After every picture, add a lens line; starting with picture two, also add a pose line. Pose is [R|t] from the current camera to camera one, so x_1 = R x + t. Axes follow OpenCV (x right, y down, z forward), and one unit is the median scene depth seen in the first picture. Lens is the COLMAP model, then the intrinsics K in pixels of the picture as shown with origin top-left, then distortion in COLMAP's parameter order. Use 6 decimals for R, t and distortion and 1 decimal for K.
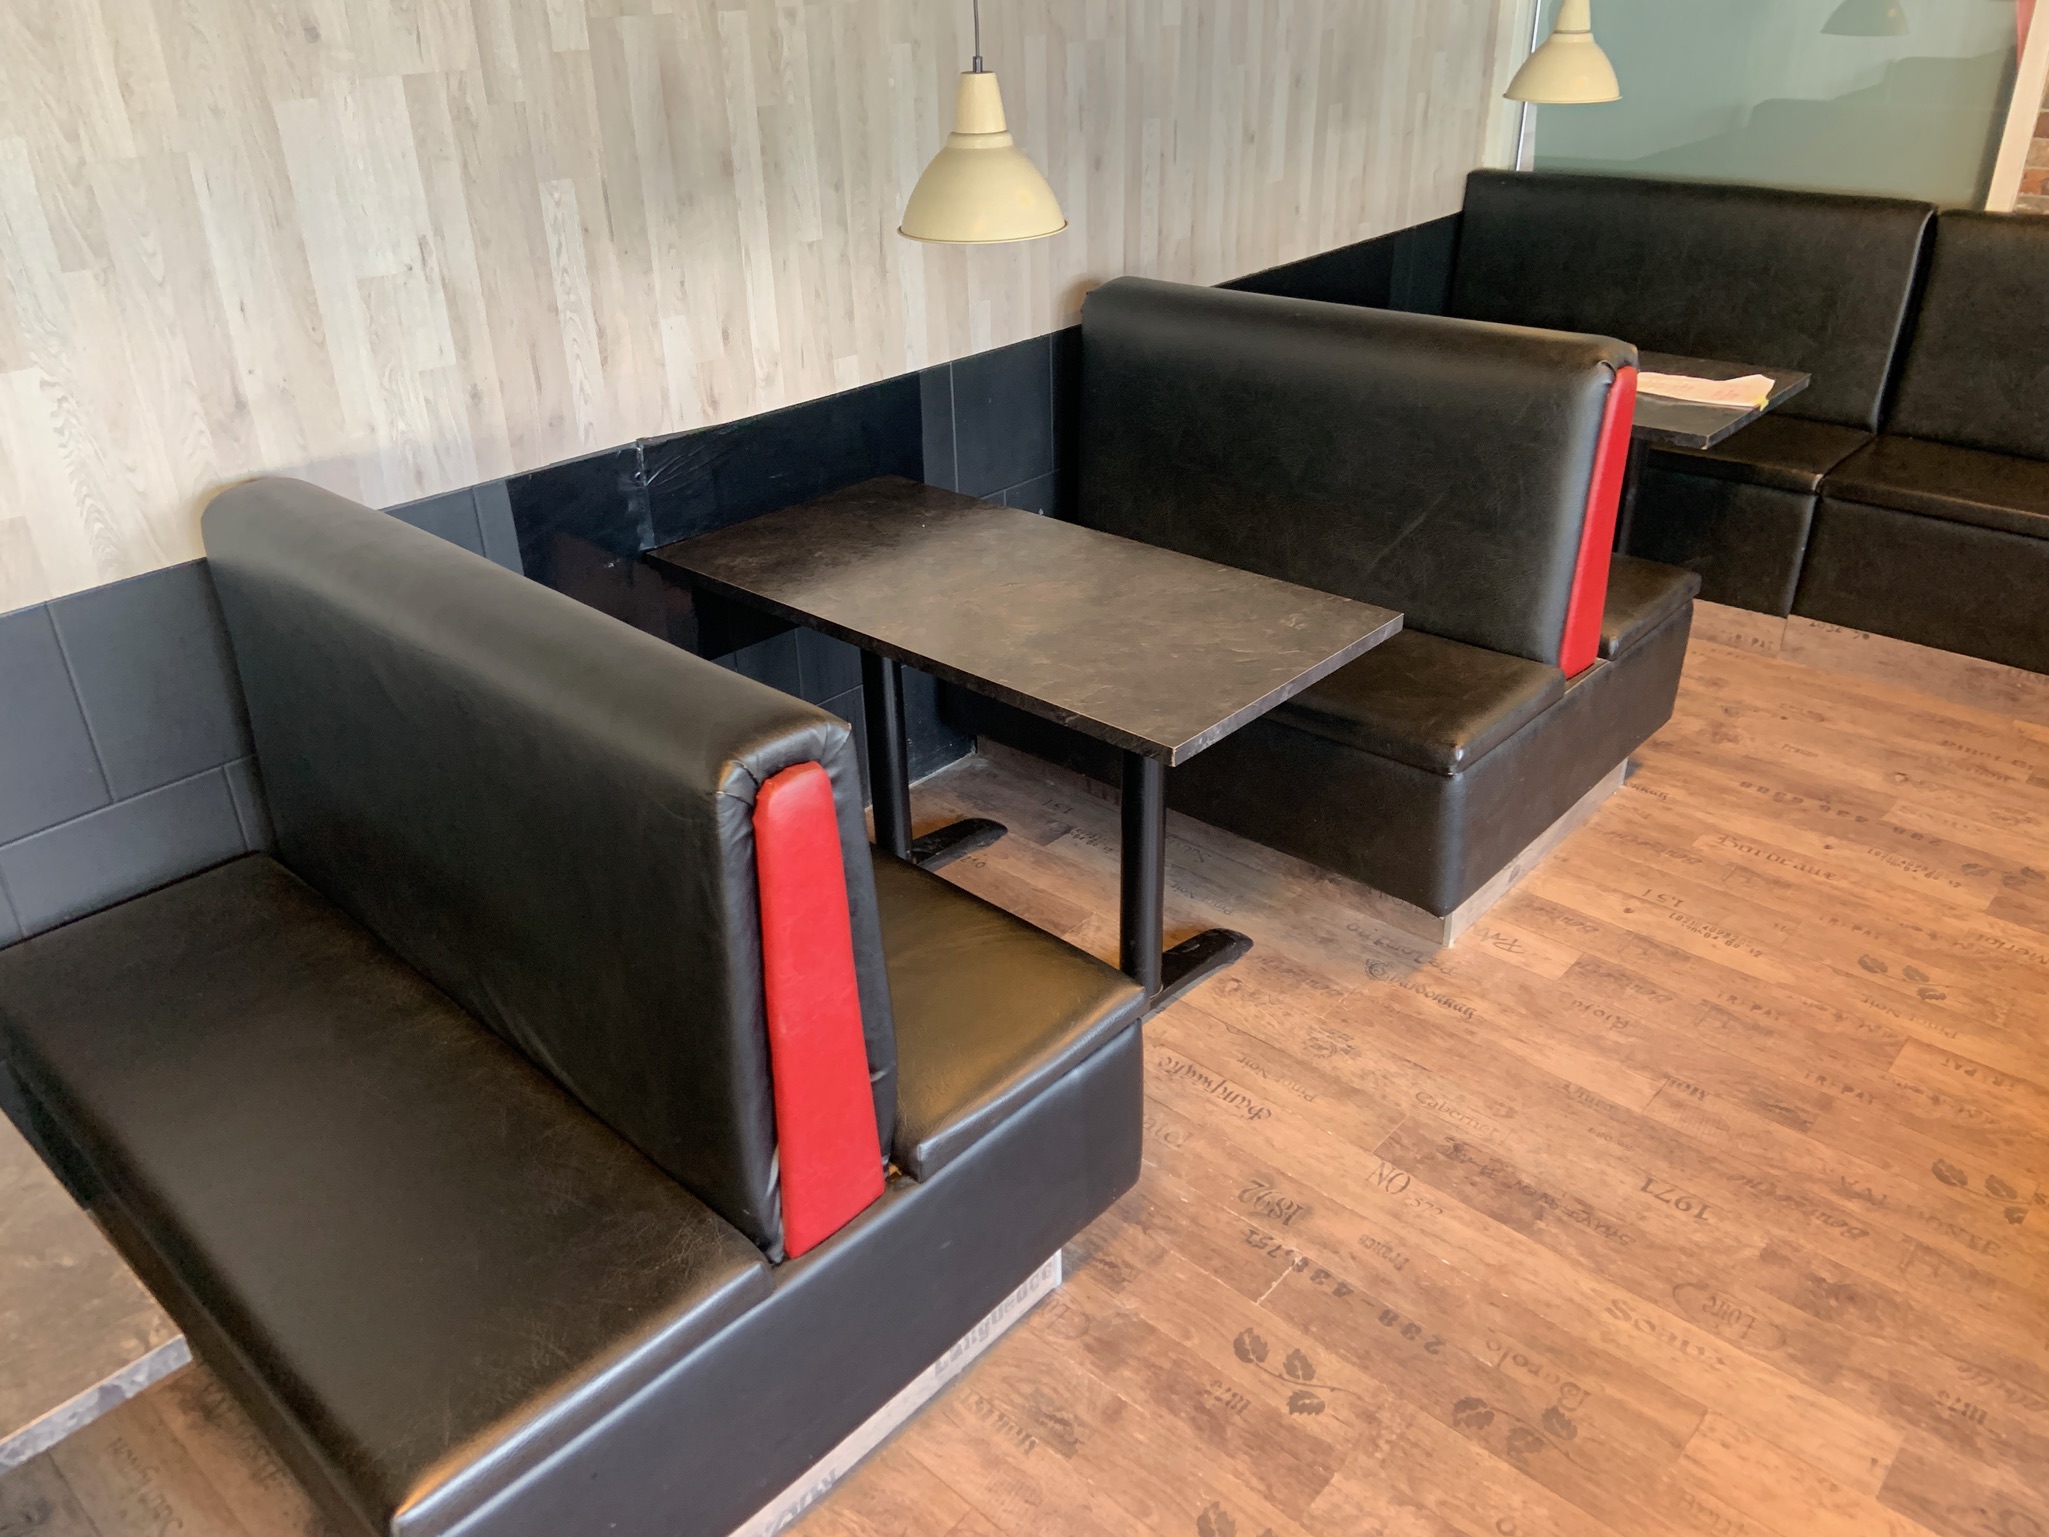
lens RADIAL K [[1540.6, 0, 1007.4], [0, 1540.6, 743.9], [0, 0, 1]] dist [0.116625, -0.143607]
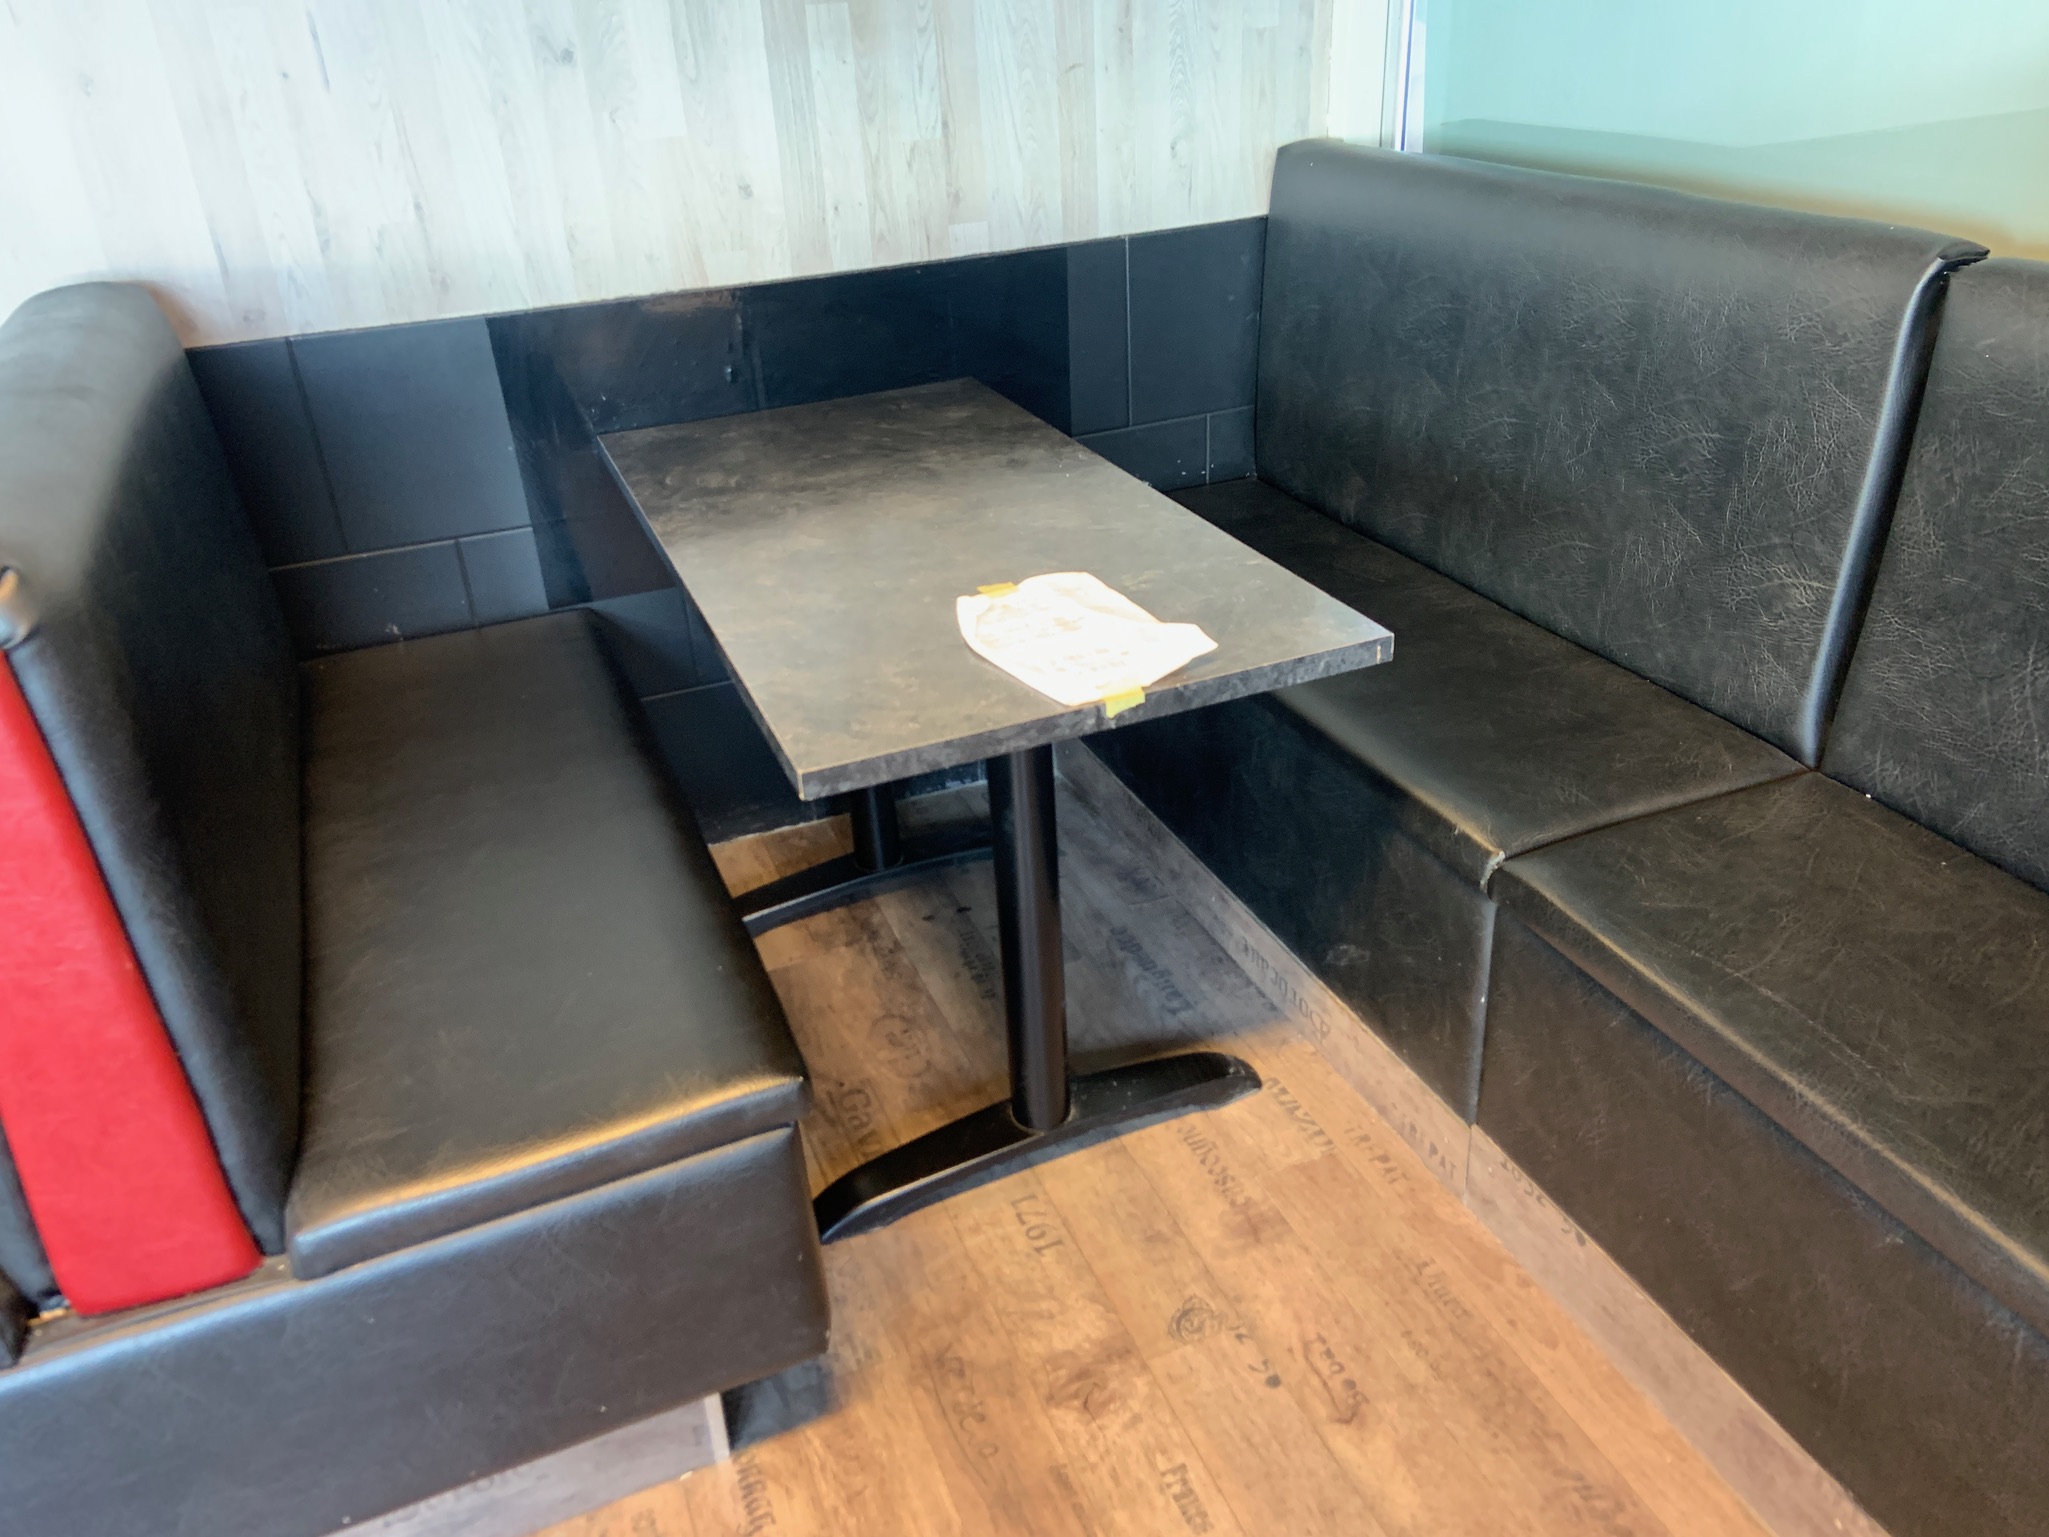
lens RADIAL K [[1540.6, 0, 1008.1], [0, 1540.6, 741.0], [0, 0, 1]] dist [0.116625, -0.143607]
pose [[0.900245, 0.179037, -0.396869, 0.891526], [-0.174939, 0.983465, 0.046837, -0.315702], [0.398692, 0.027263, 0.916680, 0.875881]]
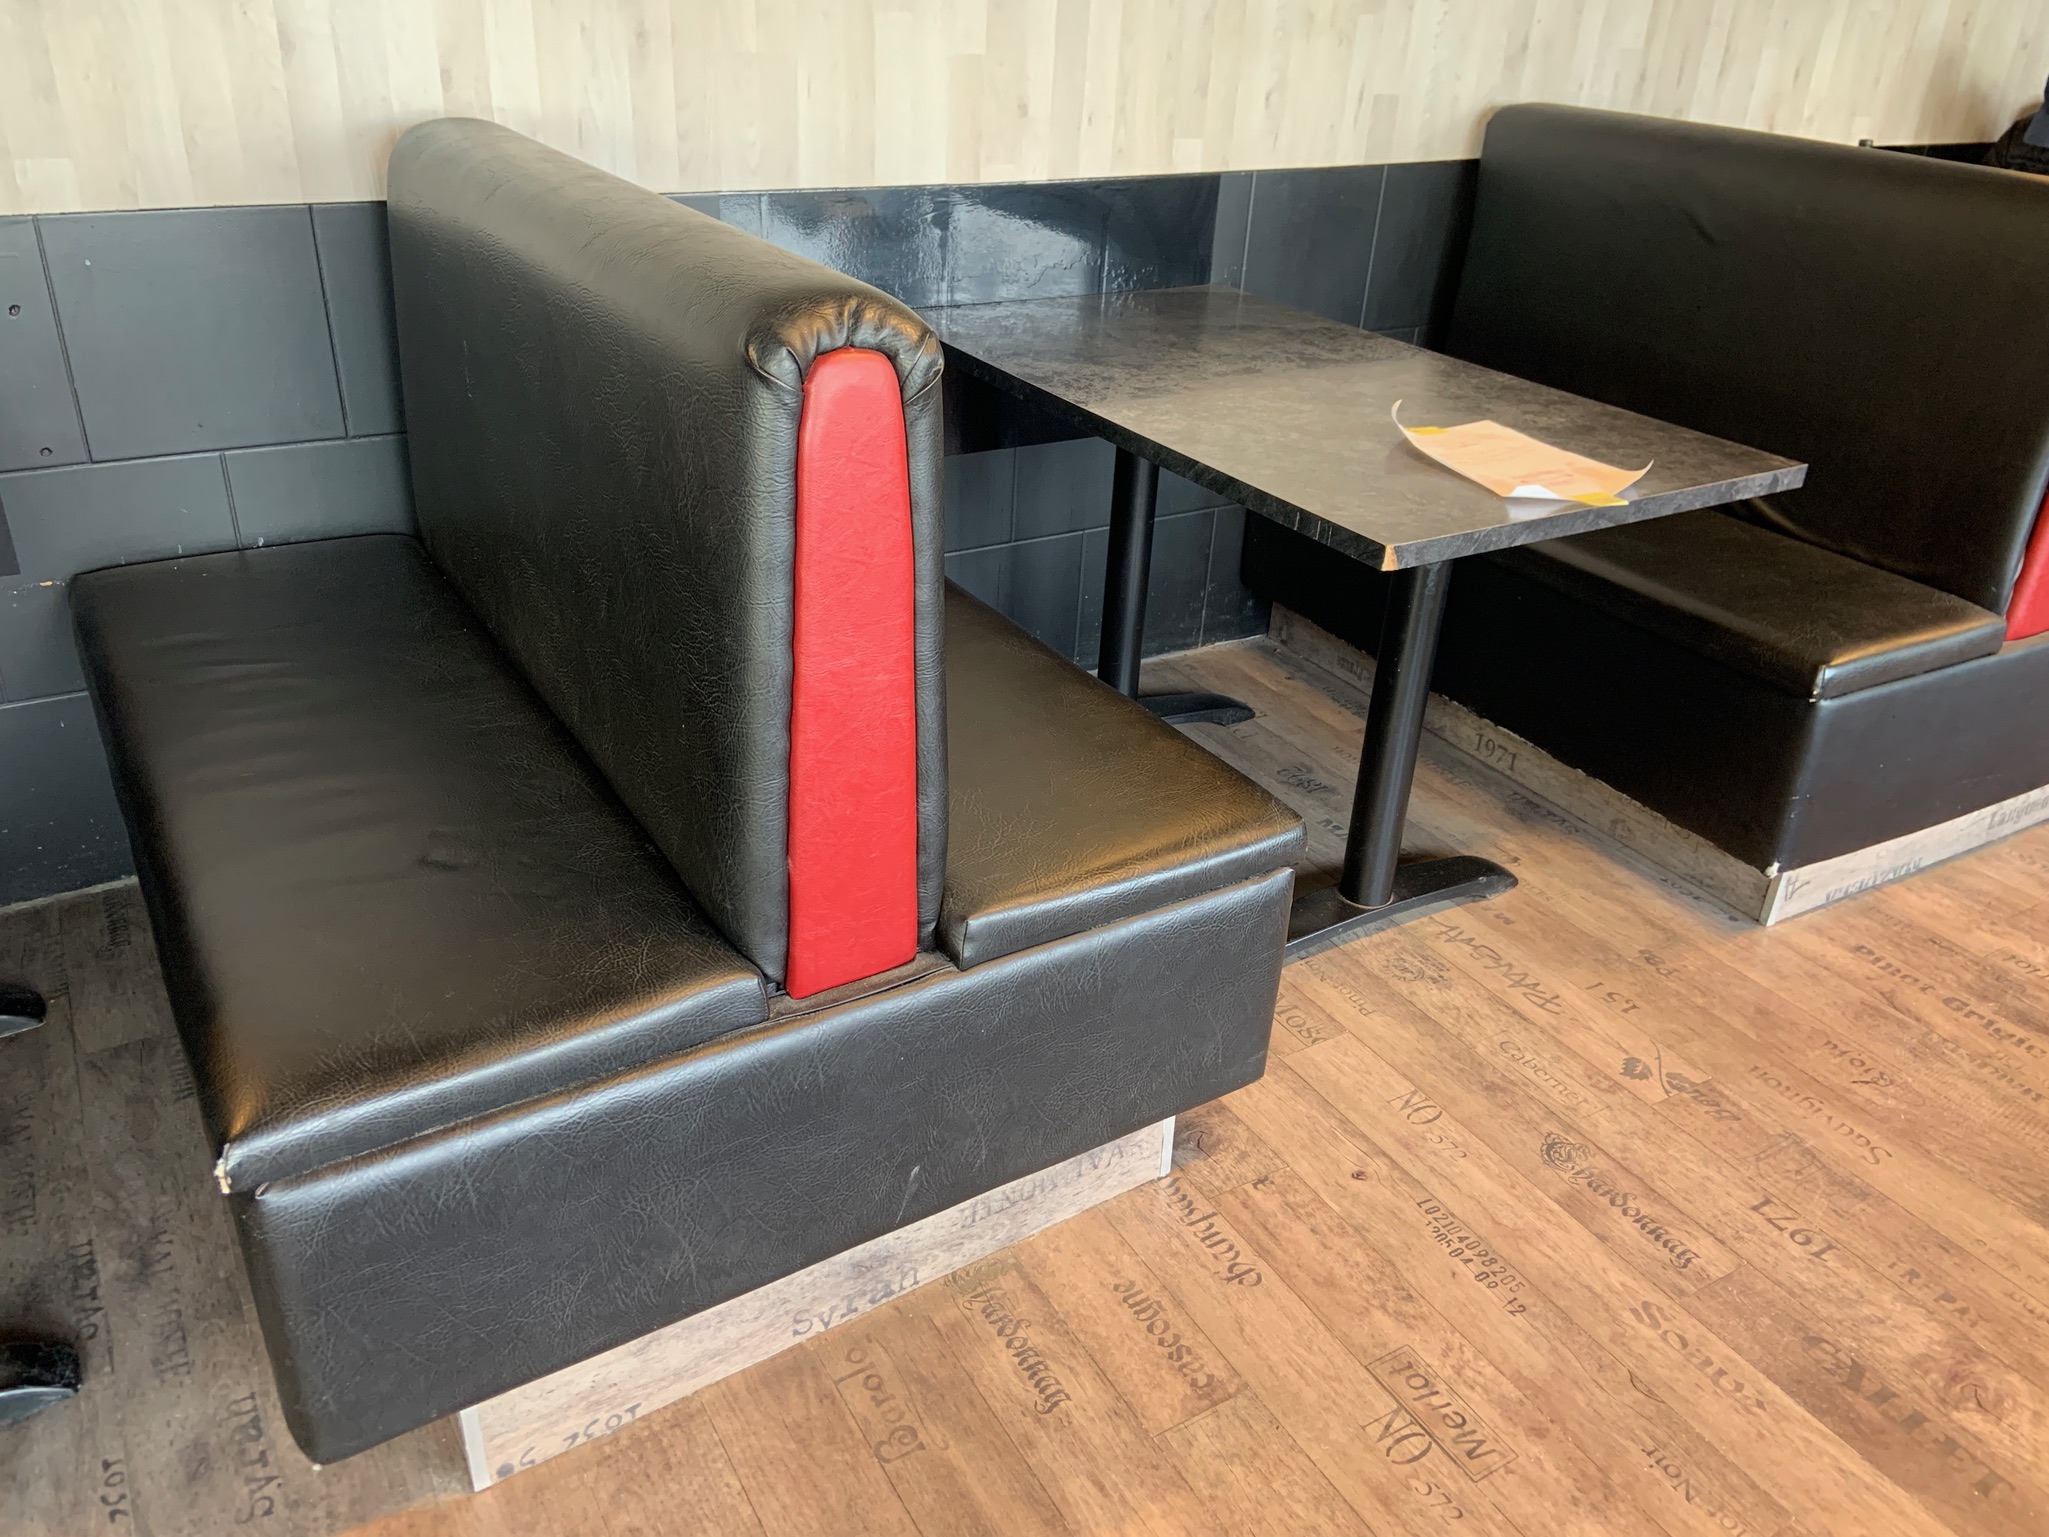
lens RADIAL K [[1540.6, 0, 1008.4], [0, 1540.6, 732.9], [0, 0, 1]] dist [0.116625, -0.143607]
pose [[0.954685, 0.193469, -0.226157, -0.457251], [-0.195663, 0.980586, 0.012898, 0.402313], [0.224262, 0.031937, 0.974005, -0.368317]]
